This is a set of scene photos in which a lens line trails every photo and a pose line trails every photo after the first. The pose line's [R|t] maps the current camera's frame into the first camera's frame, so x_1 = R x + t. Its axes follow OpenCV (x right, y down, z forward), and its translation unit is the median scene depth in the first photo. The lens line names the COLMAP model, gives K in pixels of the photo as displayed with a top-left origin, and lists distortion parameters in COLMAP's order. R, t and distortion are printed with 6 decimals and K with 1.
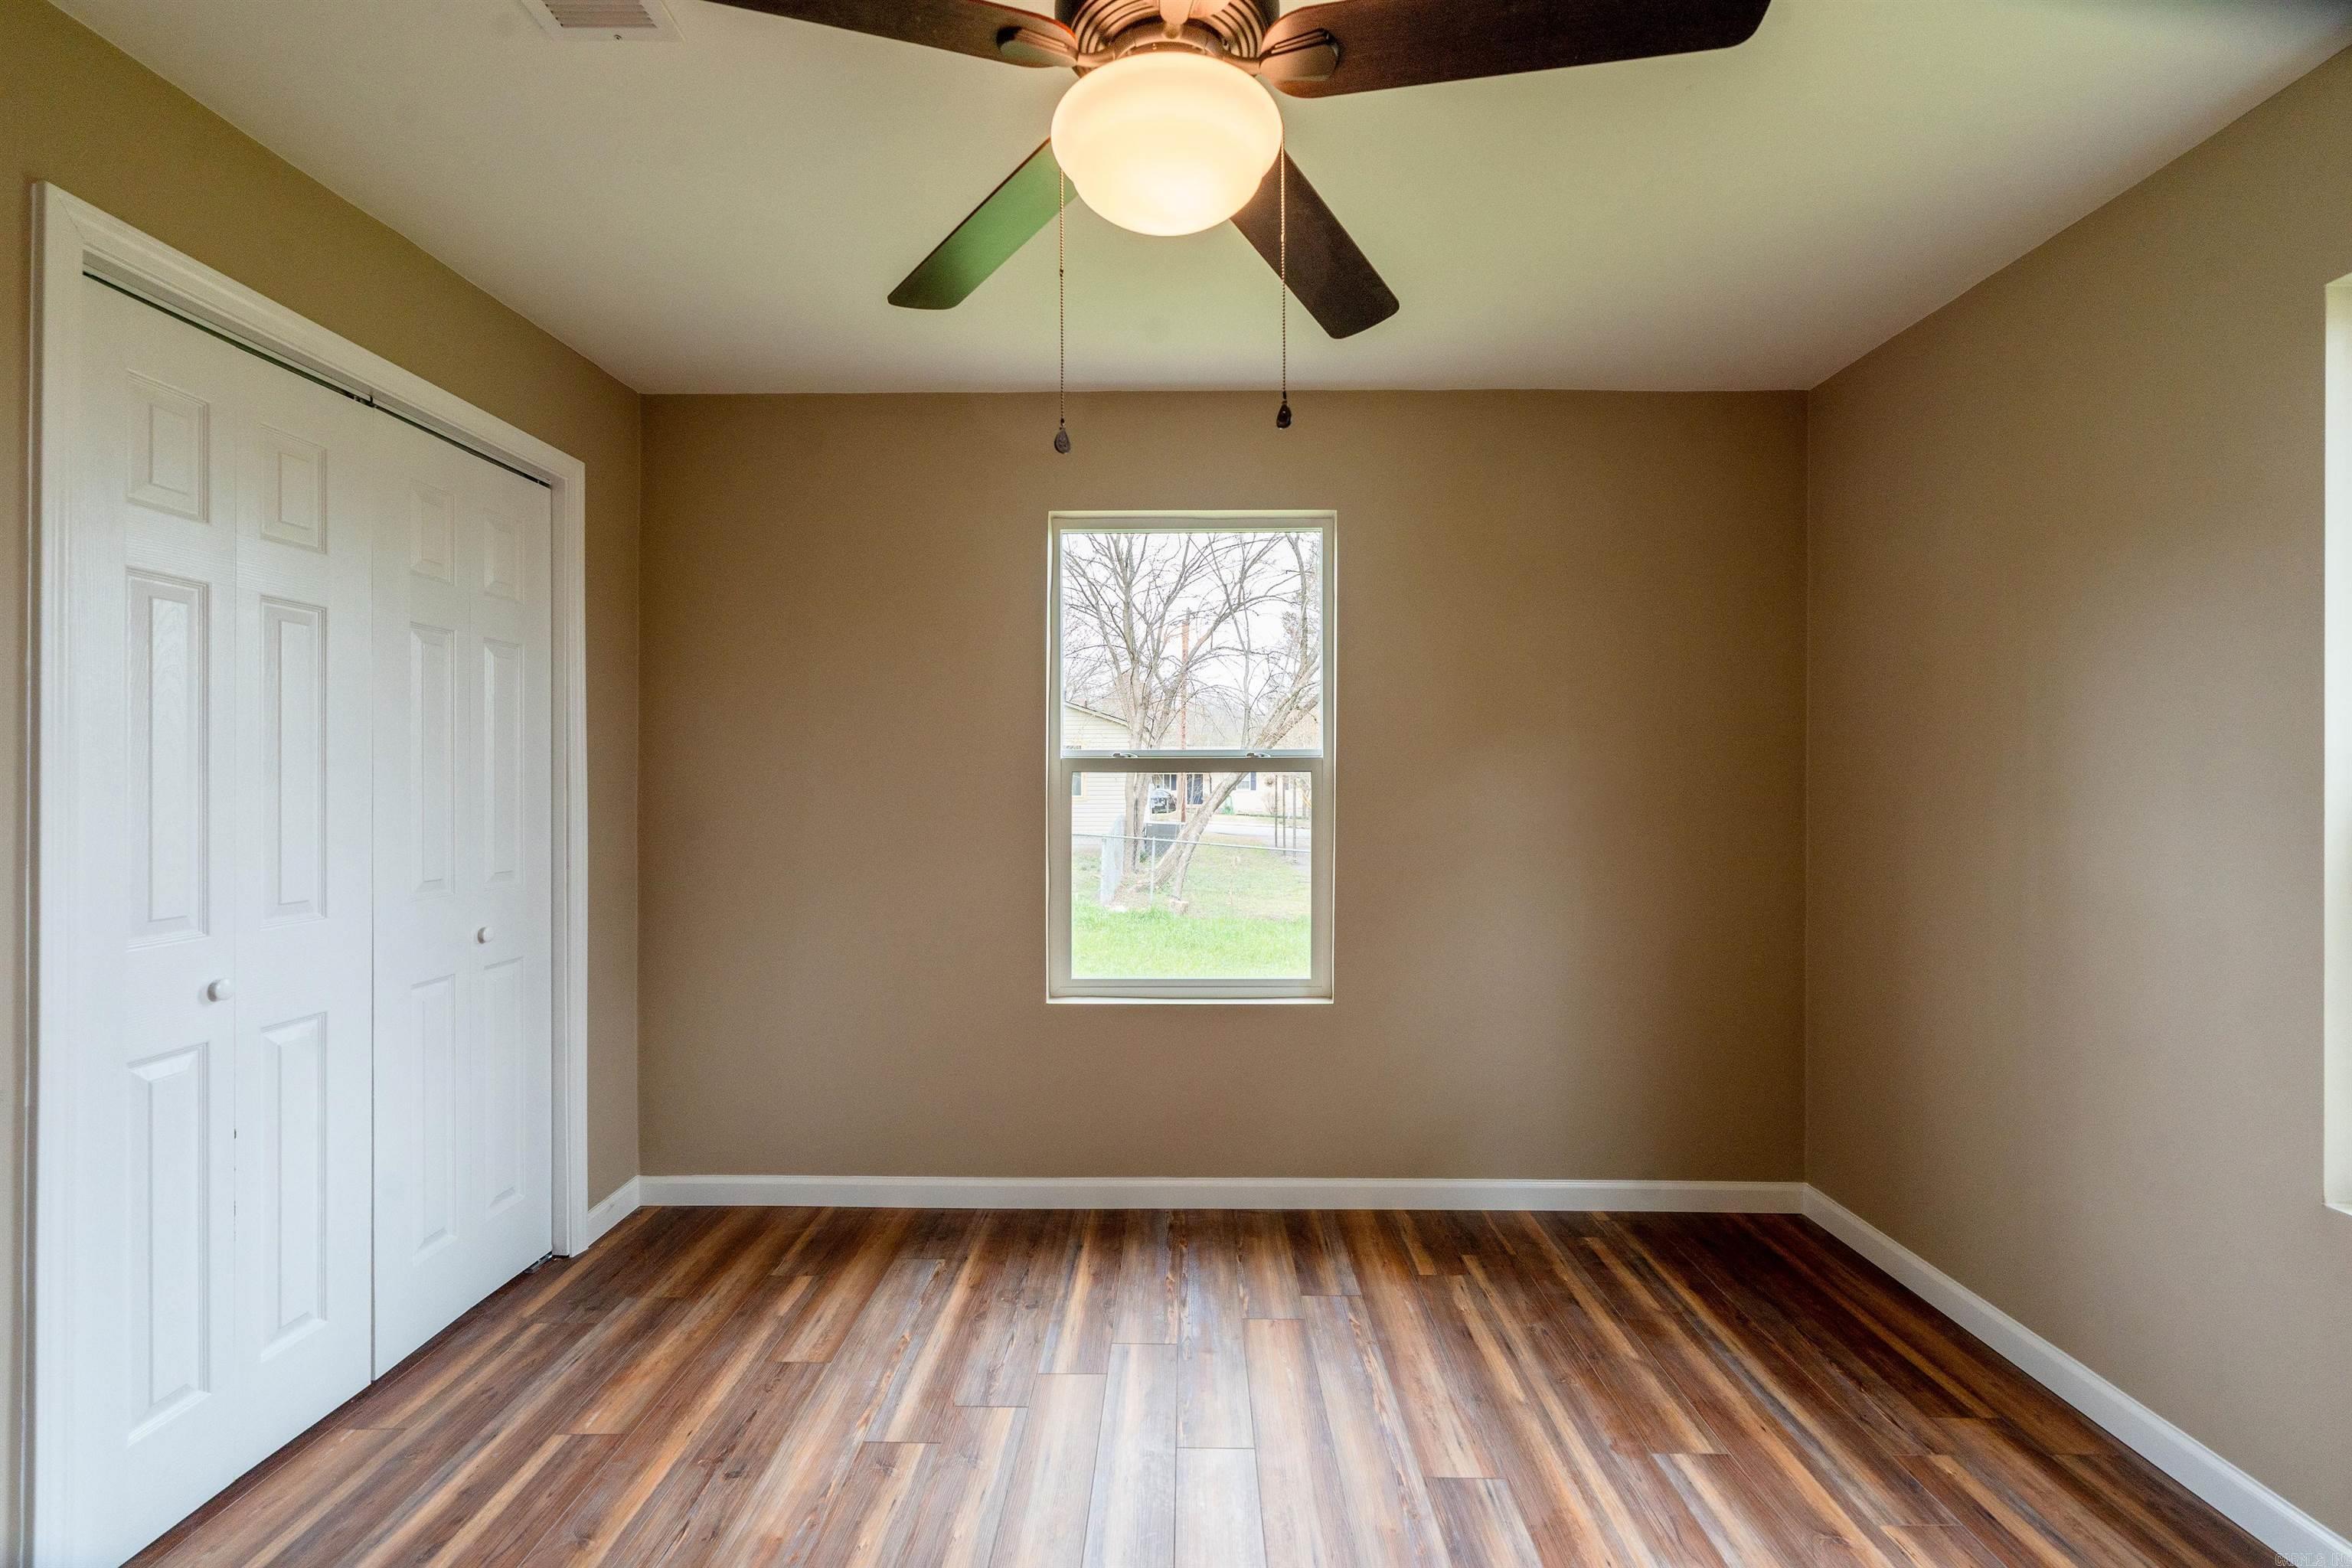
lens RADIAL K [[1052.8, 0, 1159.5], [0, 1052.8, 780.1], [0, 0, 1]] dist [-0.004761, 0.002838]
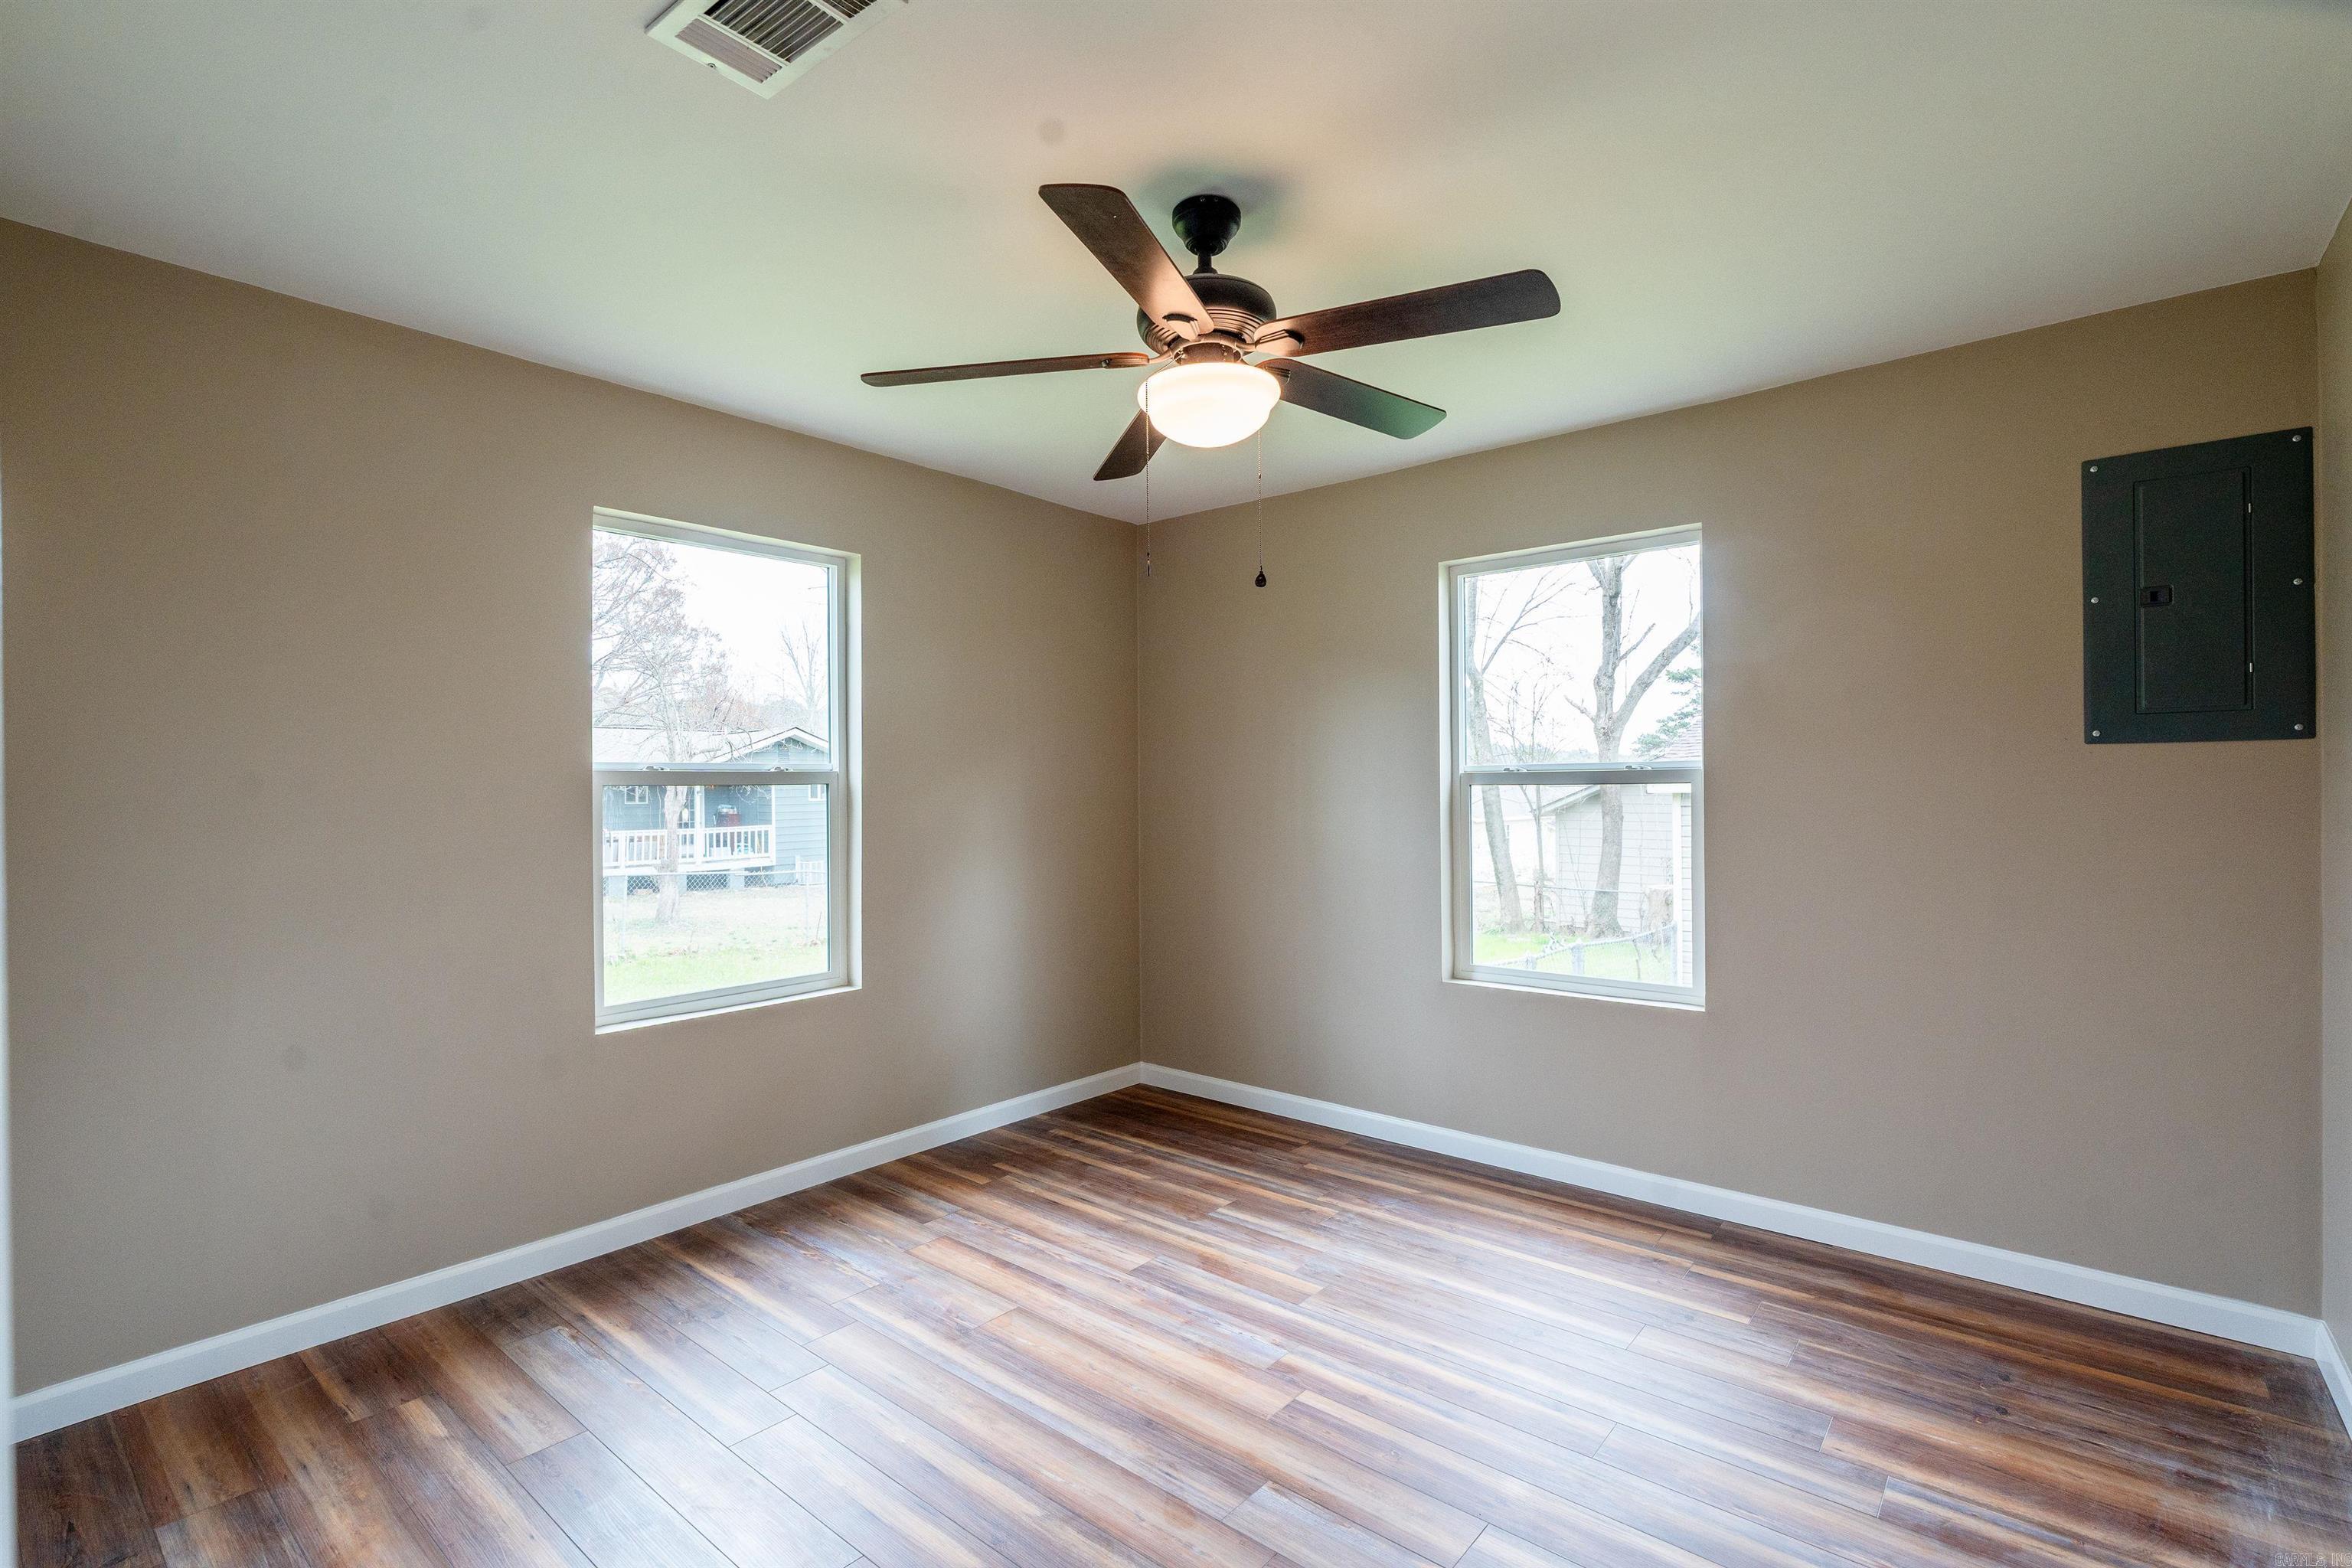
lens RADIAL K [[1052.8, 0, 1199.0], [0, 1052.8, 775.5], [0, 0, 1]] dist [-0.004761, 0.002838]
pose [[0.634823, 0.001136, 0.772657, -0.574955], [0.006277, 0.999958, -0.006627, -0.009047], [-0.772632, 0.009057, 0.634789, -0.004257]]
